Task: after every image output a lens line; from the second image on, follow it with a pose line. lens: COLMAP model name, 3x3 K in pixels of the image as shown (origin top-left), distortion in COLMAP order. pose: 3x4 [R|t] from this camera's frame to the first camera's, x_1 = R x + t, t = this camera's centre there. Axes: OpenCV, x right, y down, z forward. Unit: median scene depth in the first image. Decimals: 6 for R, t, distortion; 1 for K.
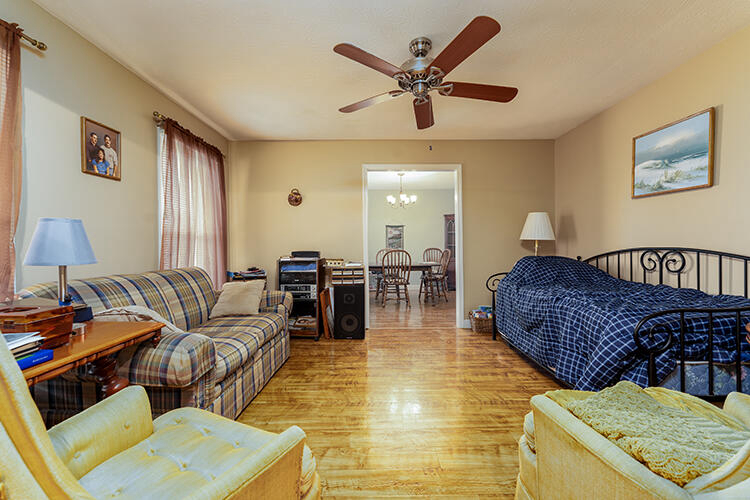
lens RADIAL K [[315.7, 0, 375.0], [0, 315.7, 250.0], [0, 0, 1]] dist [-0.000455, -0.000166]
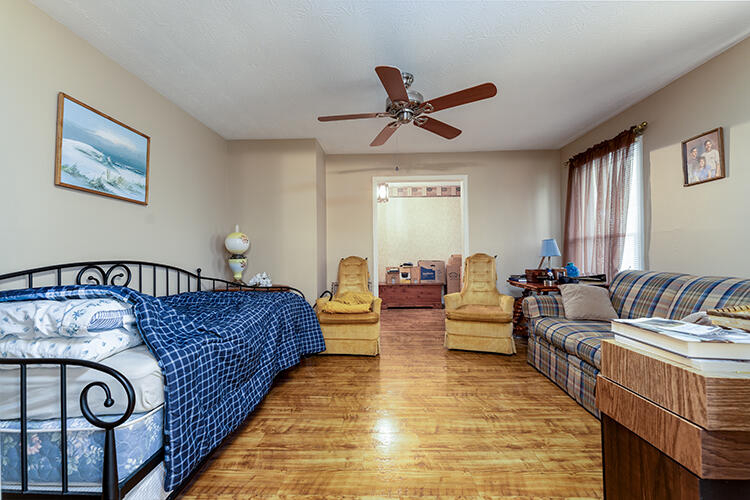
lens RADIAL K [[293.8, 0, 371.7], [0, 293.8, 248.5], [0, 0, 1]] dist [-0.000049, 0.000019]
pose [[-0.998097, 0.020934, 0.058004, 0.179634], [0.021084, 0.999776, 0.001984, -0.028429], [-0.057949, 0.003203, -0.998314, 1.749025]]
